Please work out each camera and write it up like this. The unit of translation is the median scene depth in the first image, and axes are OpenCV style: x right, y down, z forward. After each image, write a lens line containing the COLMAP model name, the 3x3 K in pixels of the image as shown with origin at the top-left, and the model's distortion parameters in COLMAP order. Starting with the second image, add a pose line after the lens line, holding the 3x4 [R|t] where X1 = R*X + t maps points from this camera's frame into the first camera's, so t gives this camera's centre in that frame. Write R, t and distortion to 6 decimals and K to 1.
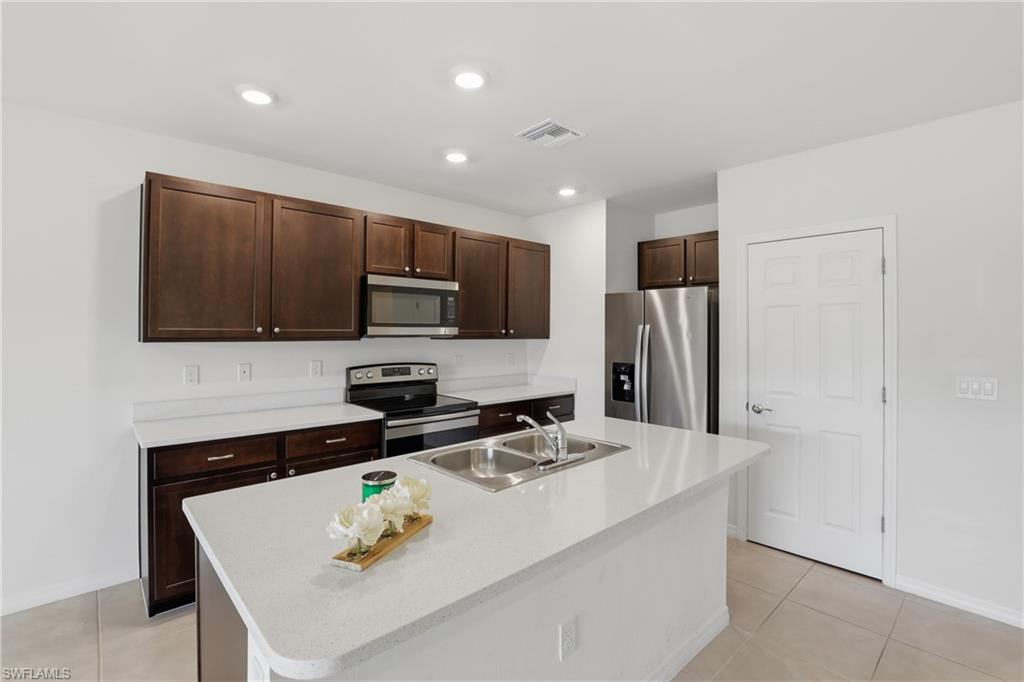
lens RADIAL K [[473.4, 0, 523.5], [0, 473.4, 328.1], [0, 0, 1]] dist [-0.033320, 0.002640]
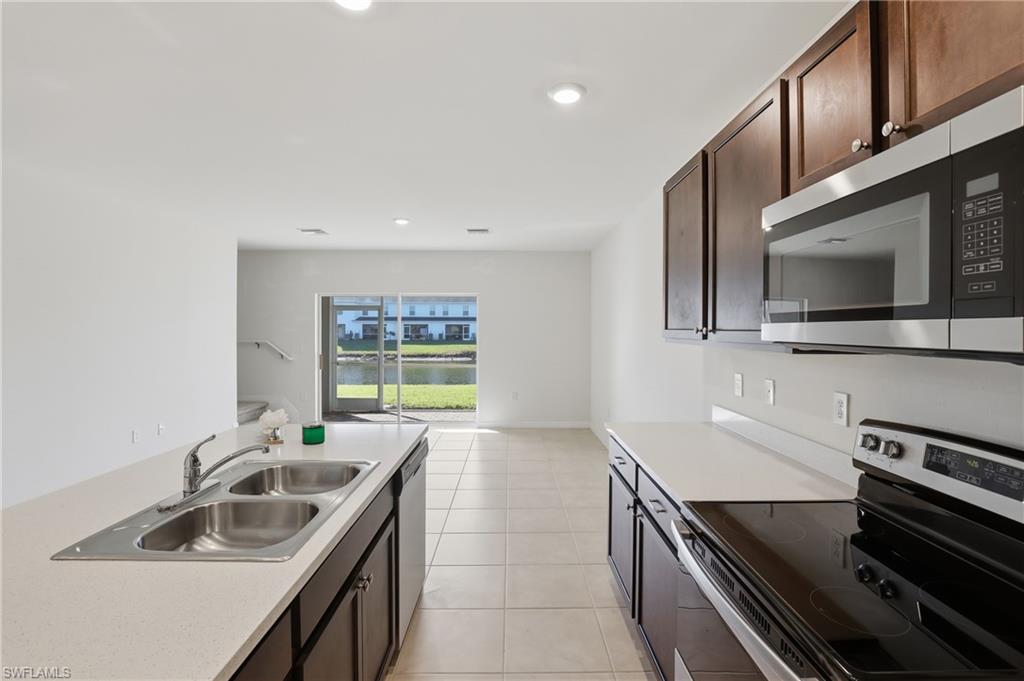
lens RADIAL K [[473.4, 0, 506.0], [0, 473.4, 335.4], [0, 0, 1]] dist [-0.033320, 0.002640]
pose [[-0.699501, 0.004922, -0.714615, 0.147998], [-0.001603, 0.999963, 0.008457, 0.005166], [0.714630, 0.007062, -0.699467, 1.013456]]
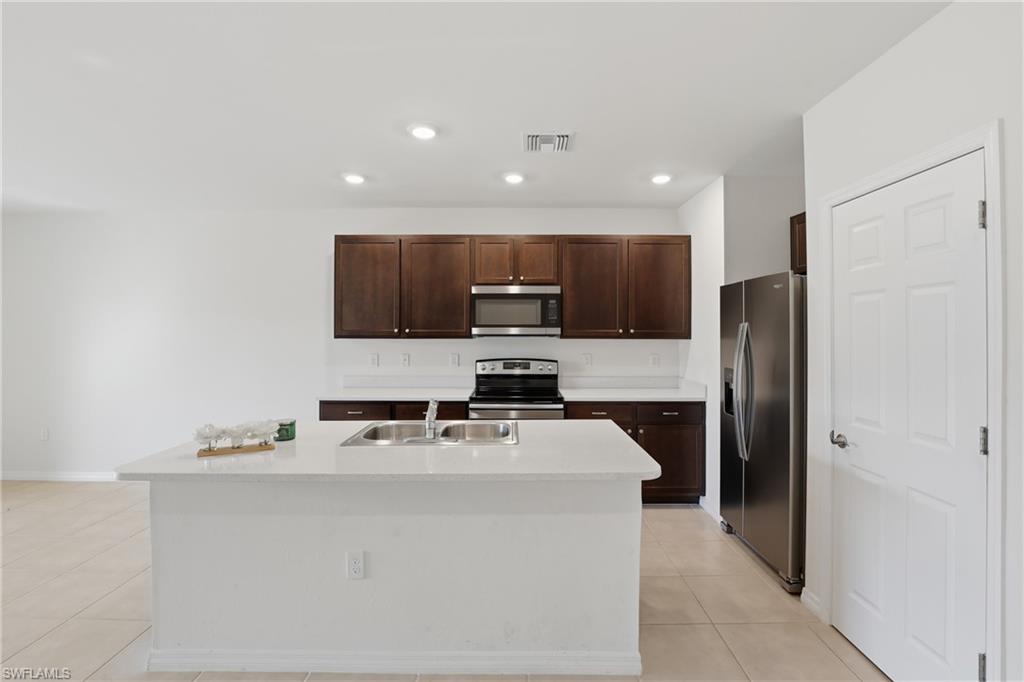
lens RADIAL K [[473.4, 0, 514.6], [0, 473.4, 328.3], [0, 0, 1]] dist [-0.033320, 0.002640]
pose [[0.724821, -0.007427, -0.688897, 0.550569], [0.007083, 0.999969, -0.003328, 0.003246], [0.688900, -0.002468, 0.724852, 0.146719]]
